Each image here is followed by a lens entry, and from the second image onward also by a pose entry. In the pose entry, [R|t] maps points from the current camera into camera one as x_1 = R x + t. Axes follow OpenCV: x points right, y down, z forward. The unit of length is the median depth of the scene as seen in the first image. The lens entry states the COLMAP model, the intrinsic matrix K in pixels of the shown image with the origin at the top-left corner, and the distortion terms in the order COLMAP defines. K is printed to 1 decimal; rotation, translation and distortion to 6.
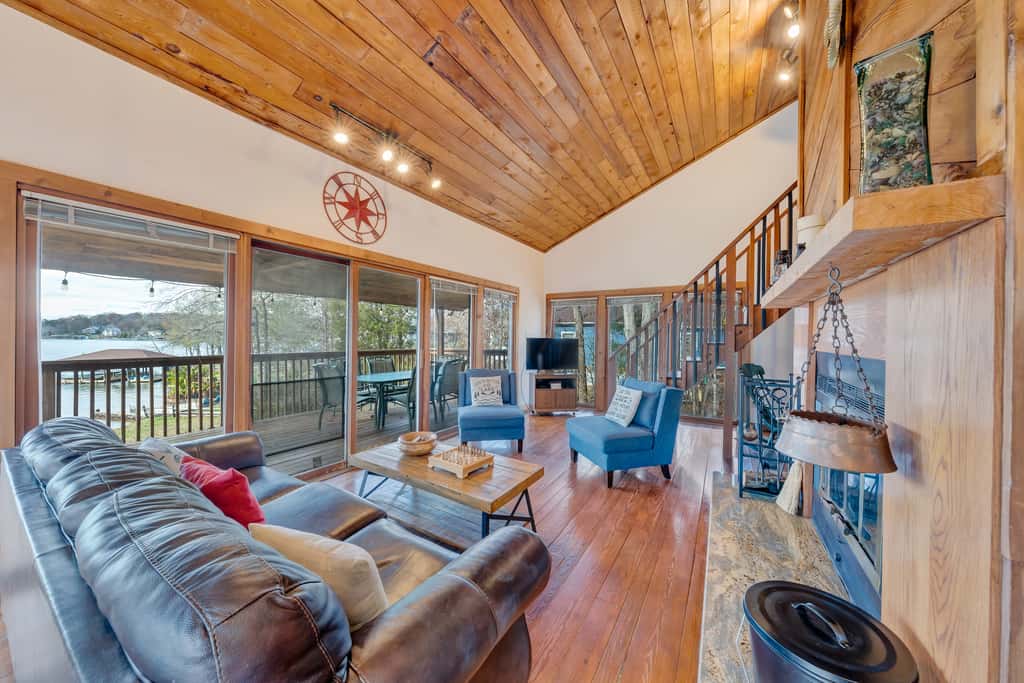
lens RADIAL K [[350.1, 0, 510.3], [0, 350.1, 339.1], [0, 0, 1]] dist [-0.001566, -0.000522]
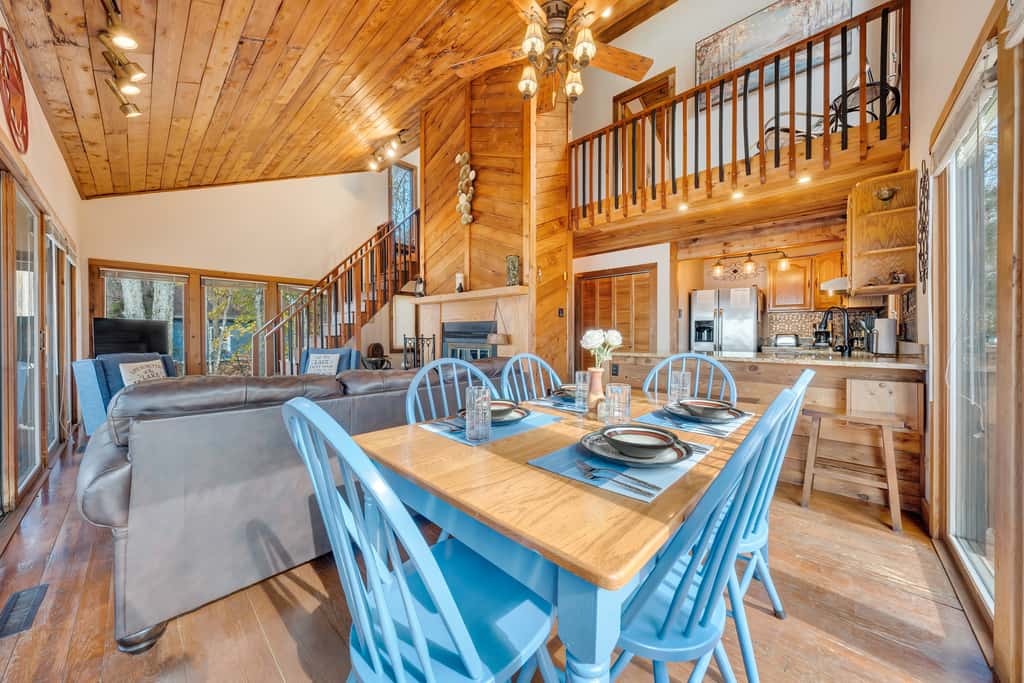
lens RADIAL K [[350.1, 0, 513.6], [0, 350.1, 334.6], [0, 0, 1]] dist [-0.001566, -0.000522]
pose [[0.187389, -0.014518, 0.982179, -1.127242], [0.005105, 0.999892, 0.013806, 0.065373], [-0.982273, 0.002427, 0.187443, 0.020576]]
